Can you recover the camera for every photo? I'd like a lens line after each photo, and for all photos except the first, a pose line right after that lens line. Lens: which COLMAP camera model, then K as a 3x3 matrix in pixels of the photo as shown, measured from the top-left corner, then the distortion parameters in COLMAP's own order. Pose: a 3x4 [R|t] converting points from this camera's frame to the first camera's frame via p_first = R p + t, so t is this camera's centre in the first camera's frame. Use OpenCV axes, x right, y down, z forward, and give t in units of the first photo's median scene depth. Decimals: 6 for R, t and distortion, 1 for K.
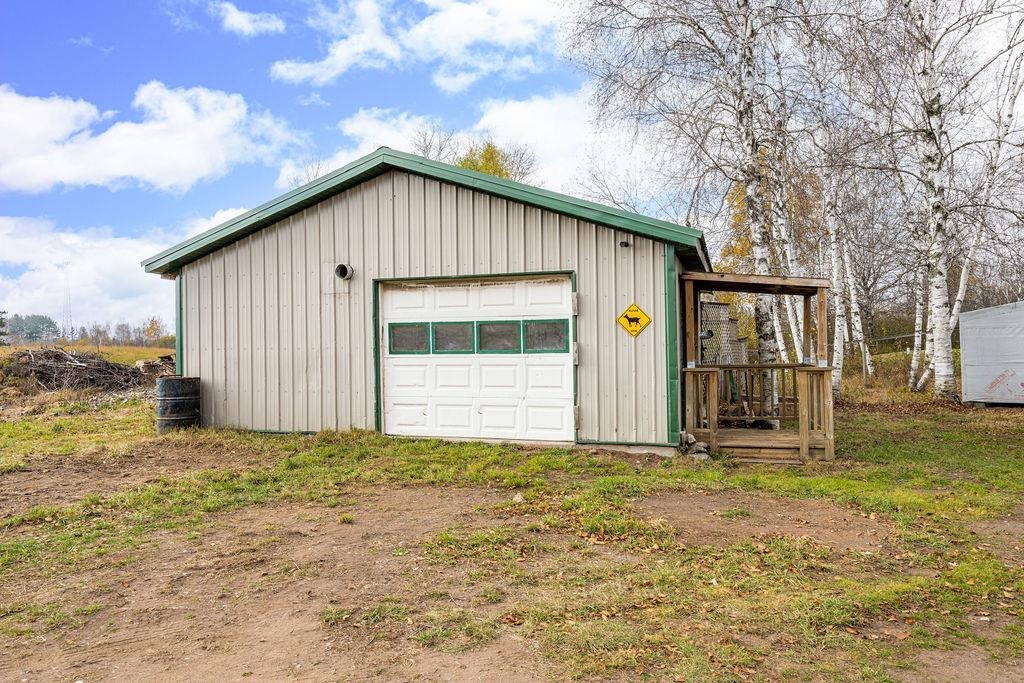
lens RADIAL K [[694.0, 0, 512.0], [0, 694.0, 341.5], [0, 0, 1]] dist [-0.000930, 0.000654]
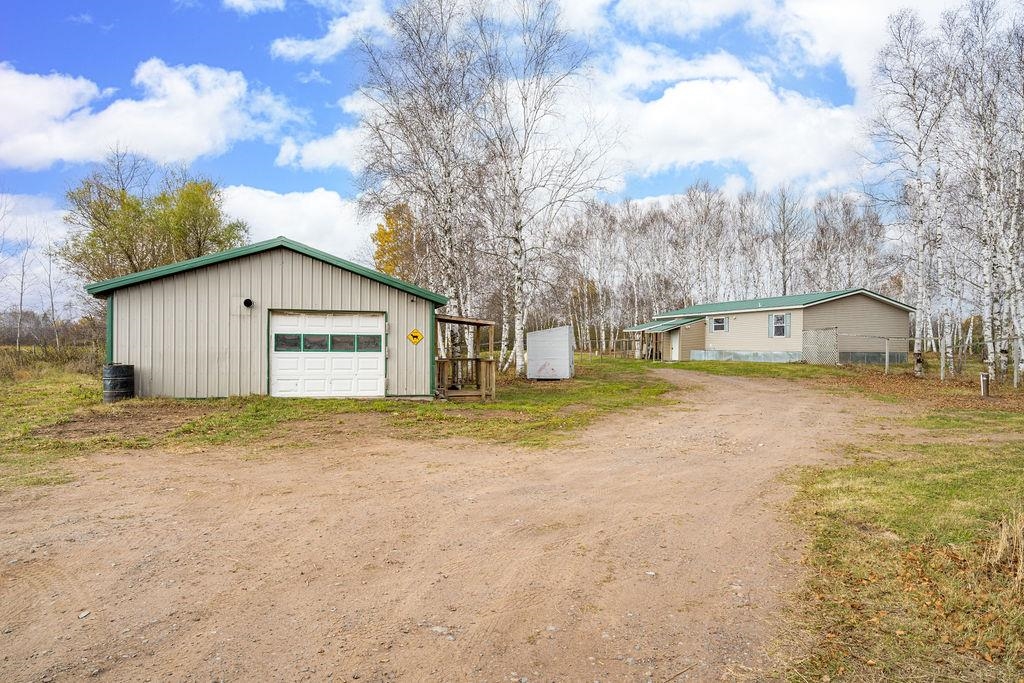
lens RADIAL K [[596.4, 0, 512.0], [0, 596.4, 341.5], [0, 0, 1]] dist [0.000201, -0.000008]
pose [[0.828852, 0.021442, 0.559057, -0.529283], [-0.022535, 0.999734, -0.004933, -0.013002], [-0.559014, -0.008510, 0.829115, -0.594501]]
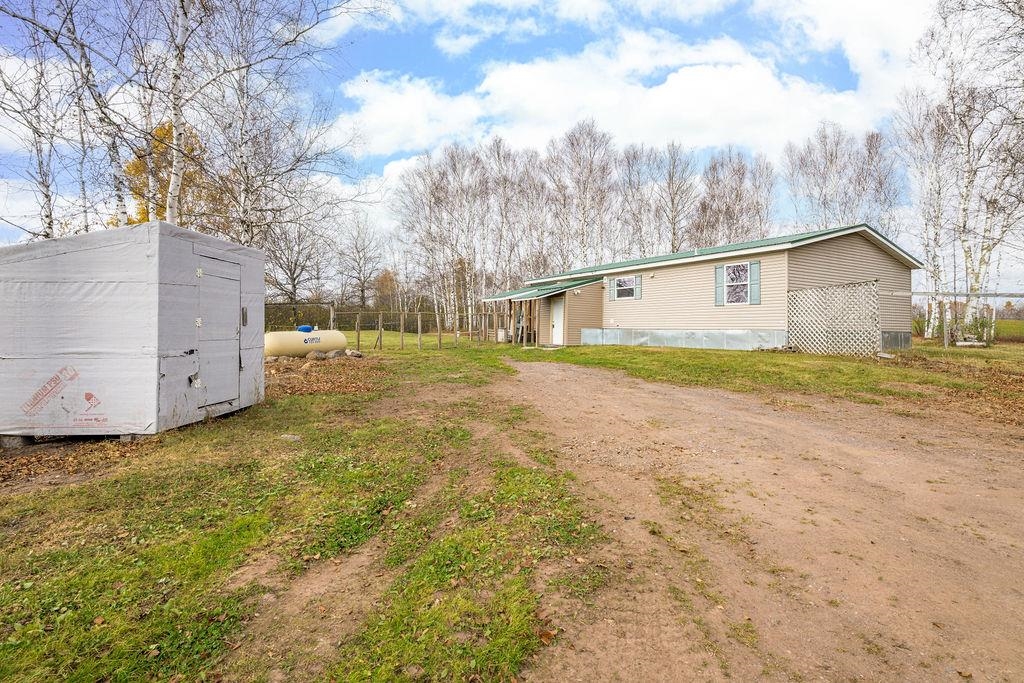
lens RADIAL K [[498.2, 0, 512.3], [0, 498.2, 326.2], [0, 0, 1]] dist [-0.000384, -0.000046]
pose [[0.709507, 0.021355, 0.704375, 1.088408], [-0.022933, 0.999711, -0.007209, 0.010689], [-0.704325, -0.011039, 0.709792, 0.830301]]
